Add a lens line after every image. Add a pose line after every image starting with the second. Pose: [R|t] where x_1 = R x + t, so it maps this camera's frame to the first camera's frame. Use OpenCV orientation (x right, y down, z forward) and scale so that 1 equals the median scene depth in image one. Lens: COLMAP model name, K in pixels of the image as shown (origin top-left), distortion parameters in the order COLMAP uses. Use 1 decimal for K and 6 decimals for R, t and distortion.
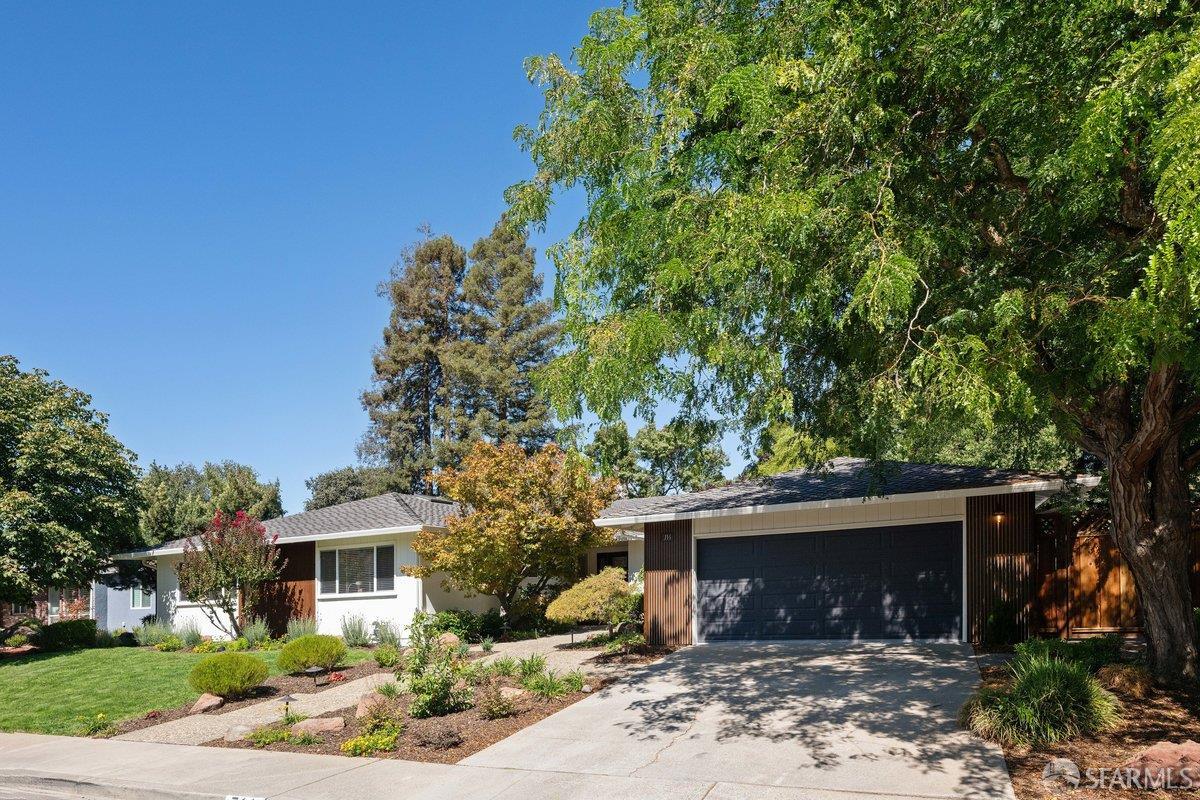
lens RADIAL K [[557.8, 0, 600.0], [0, 557.8, 400.0], [0, 0, 1]] dist [-0.005228, -0.000332]
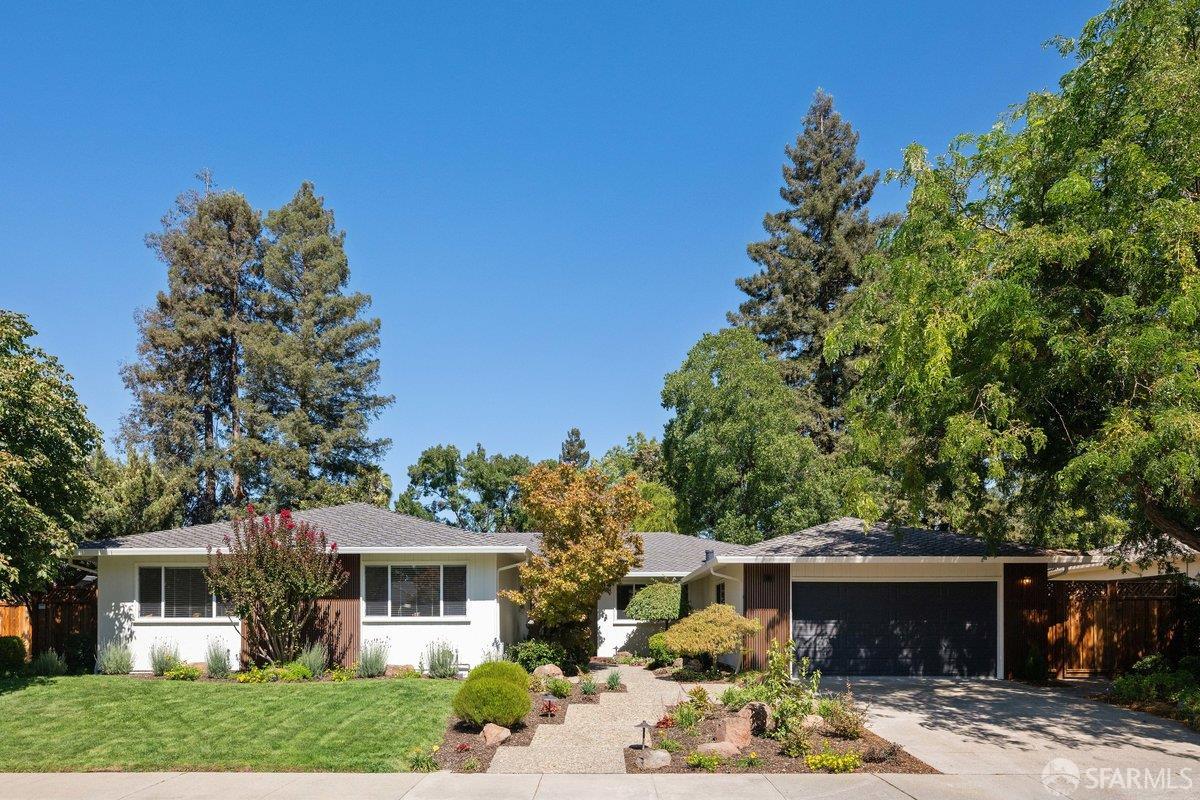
lens RADIAL K [[582.1, 0, 600.5], [0, 582.1, 413.8], [0, 0, 1]] dist [-0.002630, -0.000606]
pose [[0.941140, 0.153981, 0.300907, -0.495860], [-0.145081, 0.988060, -0.051848, 0.035022], [-0.305298, 0.005141, 0.952243, 0.033669]]
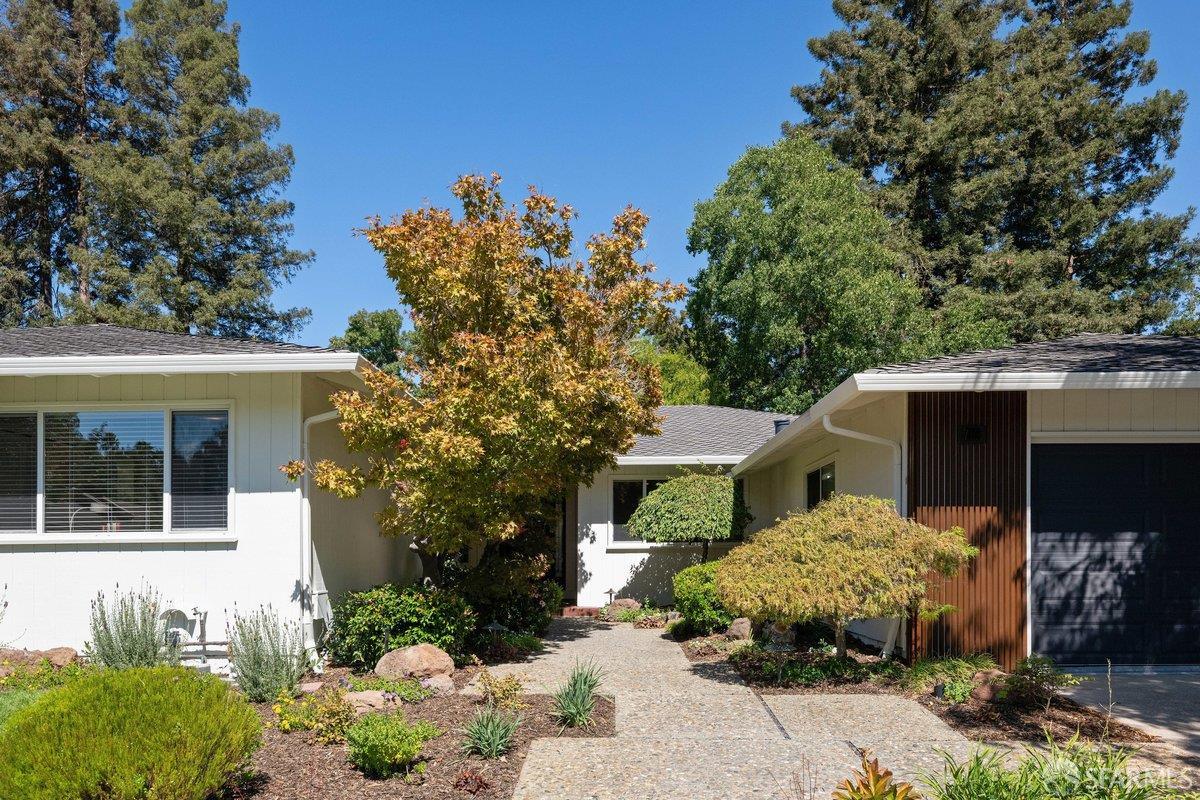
lens RADIAL K [[806.7, 0, 583.3], [0, 806.7, 404.3], [0, 0, 1]] dist [-0.007232, -0.003810]
pose [[0.949834, 0.090932, 0.299243, -0.310813], [-0.130357, 0.984833, 0.114506, 0.167212], [-0.284292, -0.147770, 0.947281, 0.436883]]
